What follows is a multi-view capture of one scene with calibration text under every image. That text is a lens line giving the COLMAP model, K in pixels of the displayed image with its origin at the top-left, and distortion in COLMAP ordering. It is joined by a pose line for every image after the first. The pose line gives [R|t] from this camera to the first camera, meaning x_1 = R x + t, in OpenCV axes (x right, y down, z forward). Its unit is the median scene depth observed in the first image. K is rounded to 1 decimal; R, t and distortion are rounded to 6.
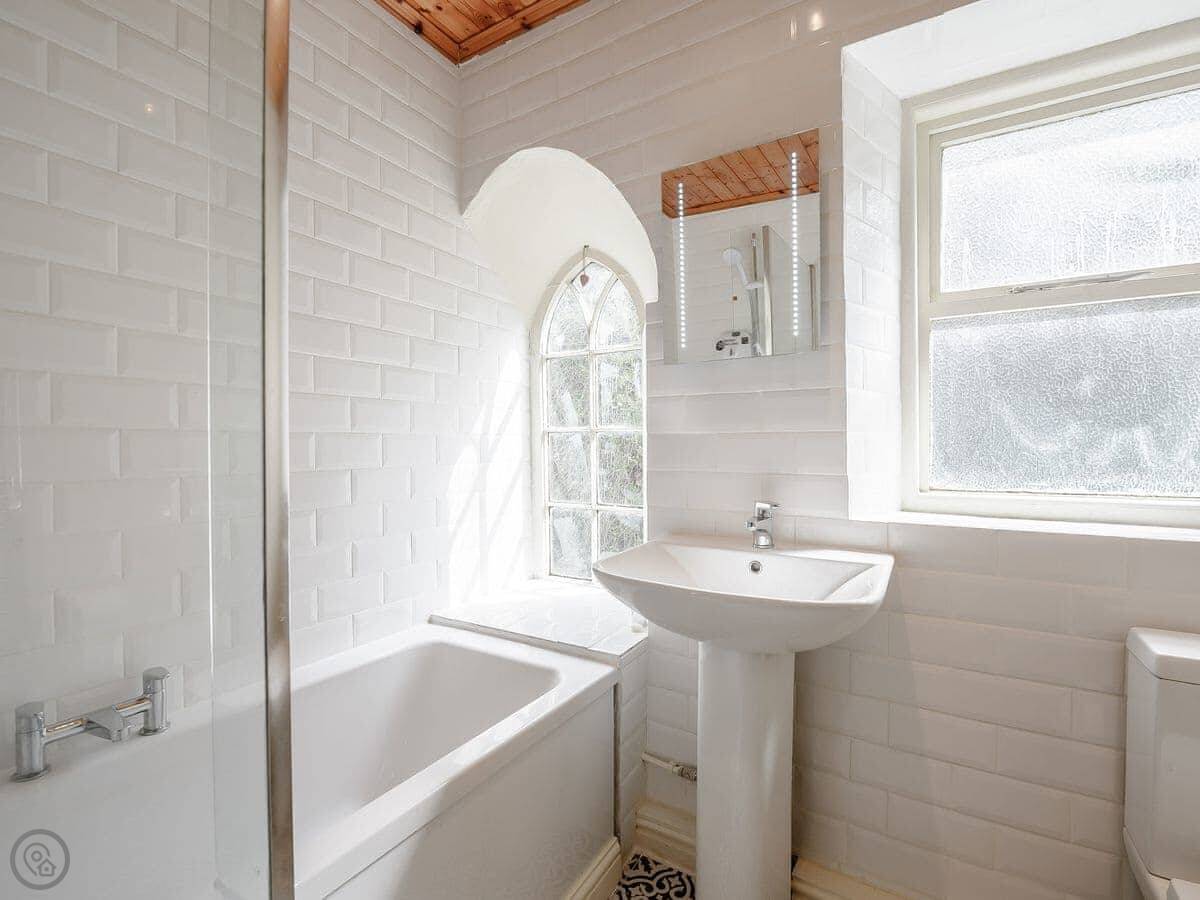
lens RADIAL K [[555.9, 0, 600.0], [0, 555.9, 450.0], [0, 0, 1]] dist [-0.002734, -0.000526]
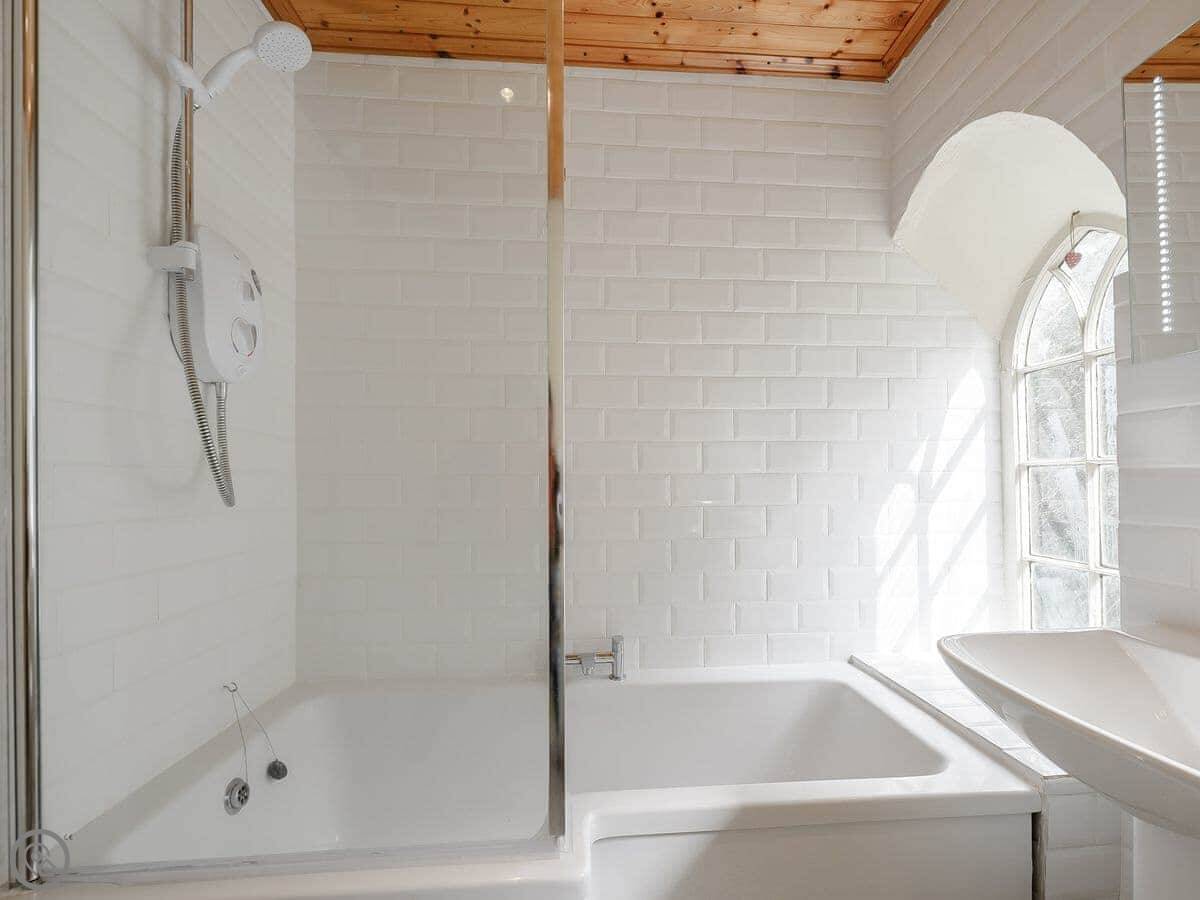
lens RADIAL K [[522.4, 0, 602.1], [0, 522.4, 477.7], [0, 0, 1]] dist [0.001086, 0.000420]
pose [[0.577823, -0.006390, -0.816137, 0.186741], [-0.000839, 0.999964, -0.008424, -0.009963], [0.816162, 0.005552, 0.577797, 0.093926]]
